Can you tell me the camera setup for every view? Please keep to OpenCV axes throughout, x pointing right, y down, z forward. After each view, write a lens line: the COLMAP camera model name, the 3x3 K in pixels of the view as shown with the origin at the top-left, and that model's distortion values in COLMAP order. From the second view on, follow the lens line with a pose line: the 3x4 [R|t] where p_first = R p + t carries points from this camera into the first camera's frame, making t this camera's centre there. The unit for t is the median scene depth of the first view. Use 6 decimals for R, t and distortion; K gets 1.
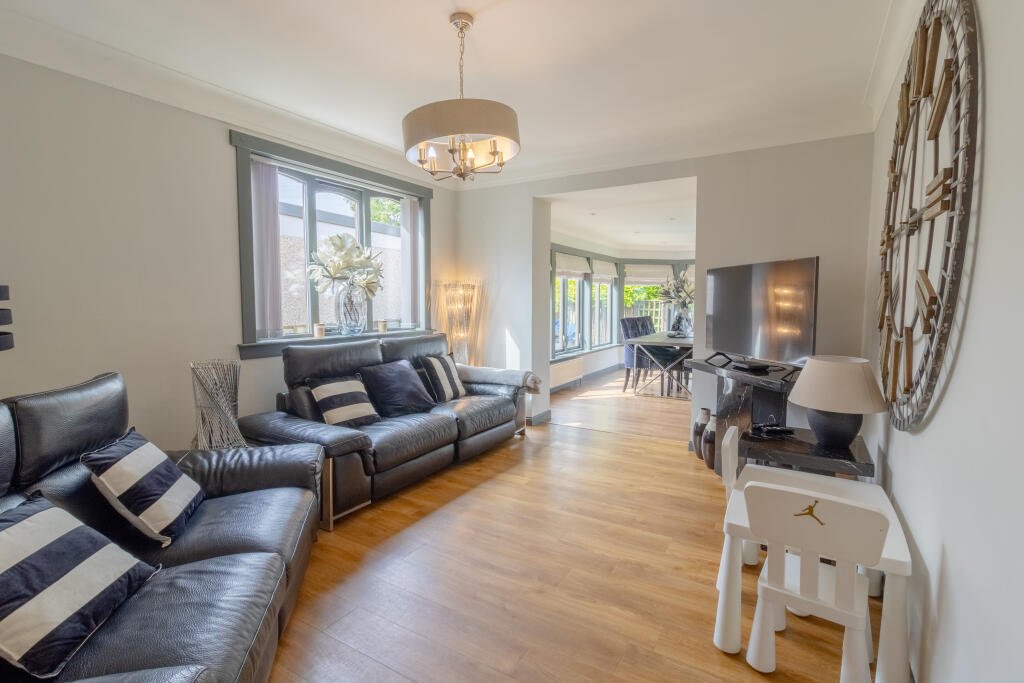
lens RADIAL K [[474.9, 0, 509.8], [0, 474.9, 333.7], [0, 0, 1]] dist [0.001912, 0.000134]
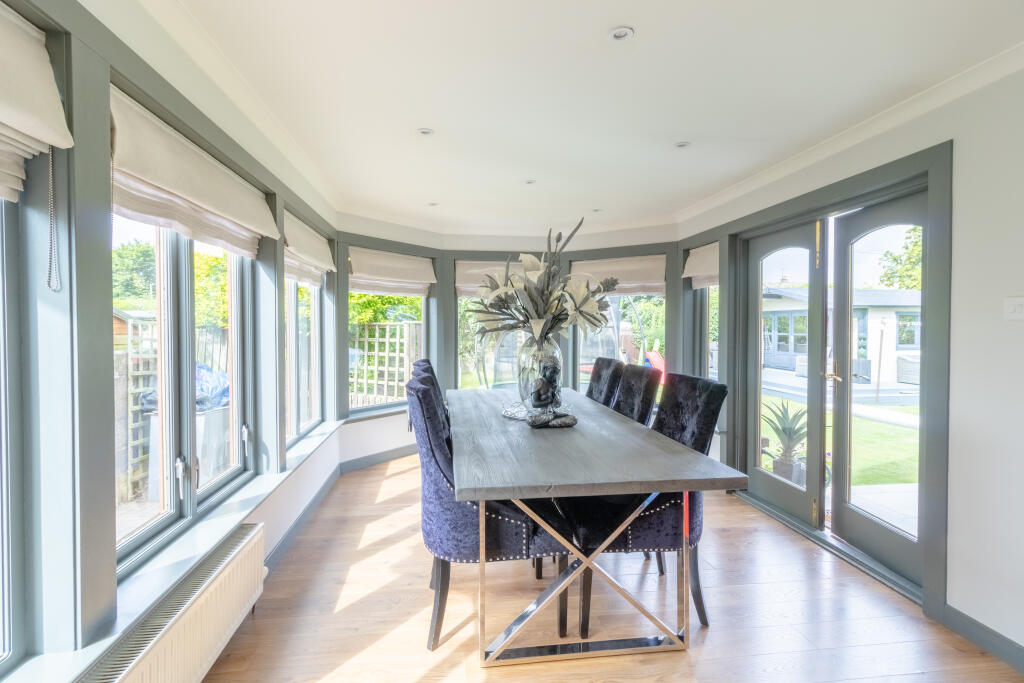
lens RADIAL K [[474.9, 0, 509.8], [0, 474.9, 333.7], [0, 0, 1]] dist [0.001912, 0.000134]
pose [[0.777980, -0.014858, 0.628113, 0.088063], [0.044038, 0.998551, -0.030924, -0.047048], [-0.626744, 0.051719, 0.777507, 0.652306]]
